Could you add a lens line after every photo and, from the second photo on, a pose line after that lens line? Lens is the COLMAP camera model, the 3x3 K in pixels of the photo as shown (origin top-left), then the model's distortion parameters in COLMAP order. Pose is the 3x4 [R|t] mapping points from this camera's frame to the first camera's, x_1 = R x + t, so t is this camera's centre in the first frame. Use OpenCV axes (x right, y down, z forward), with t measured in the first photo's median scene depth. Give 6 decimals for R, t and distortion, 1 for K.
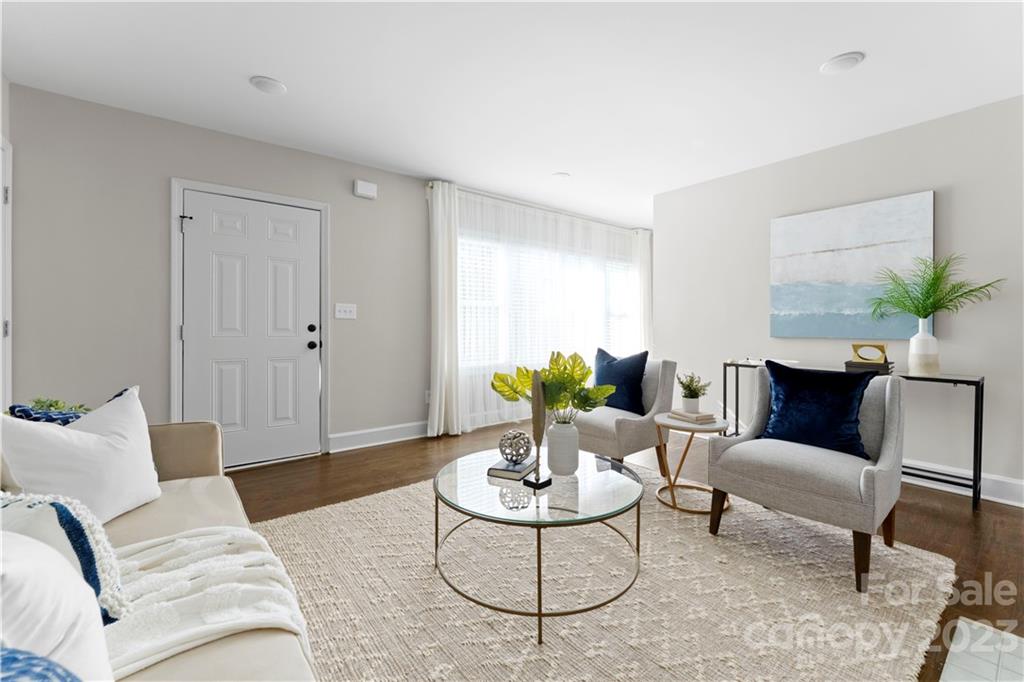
lens RADIAL K [[417.4, 0, 512.0], [0, 417.4, 341.0], [0, 0, 1]] dist [0.000233, 0.000046]
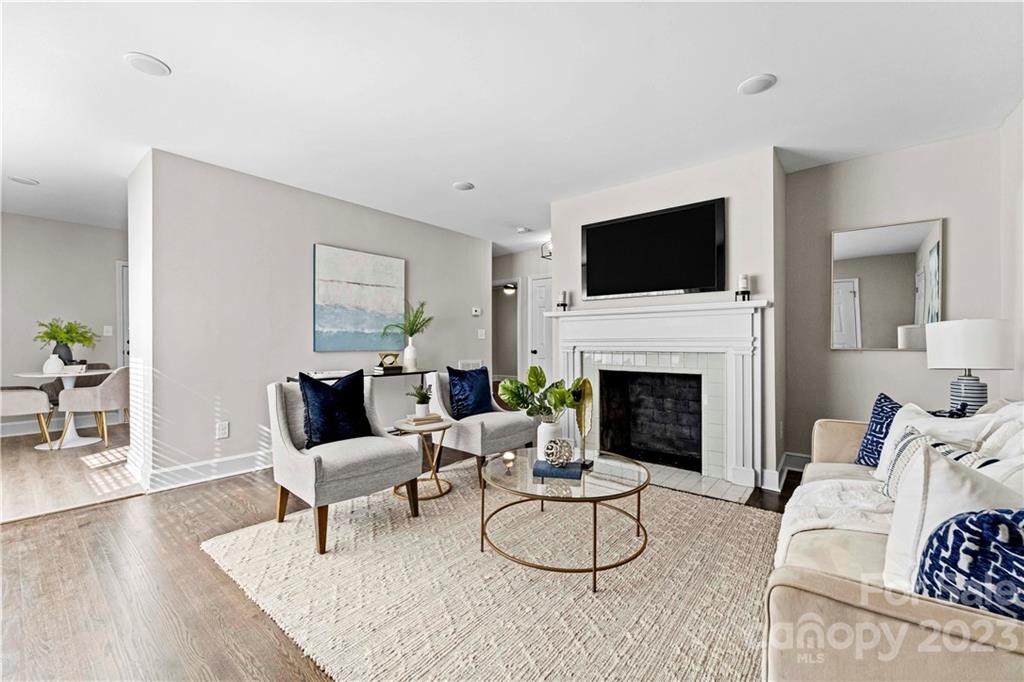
lens RADIAL K [[416.8, 0, 540.9], [0, 416.8, 341.8], [0, 0, 1]] dist [-0.023651, 0.000008]
pose [[-0.273084, -0.004544, 0.961979, -0.630173], [0.033731, 0.999329, 0.014296, -0.034338], [-0.961399, 0.036352, -0.272748, 0.806920]]
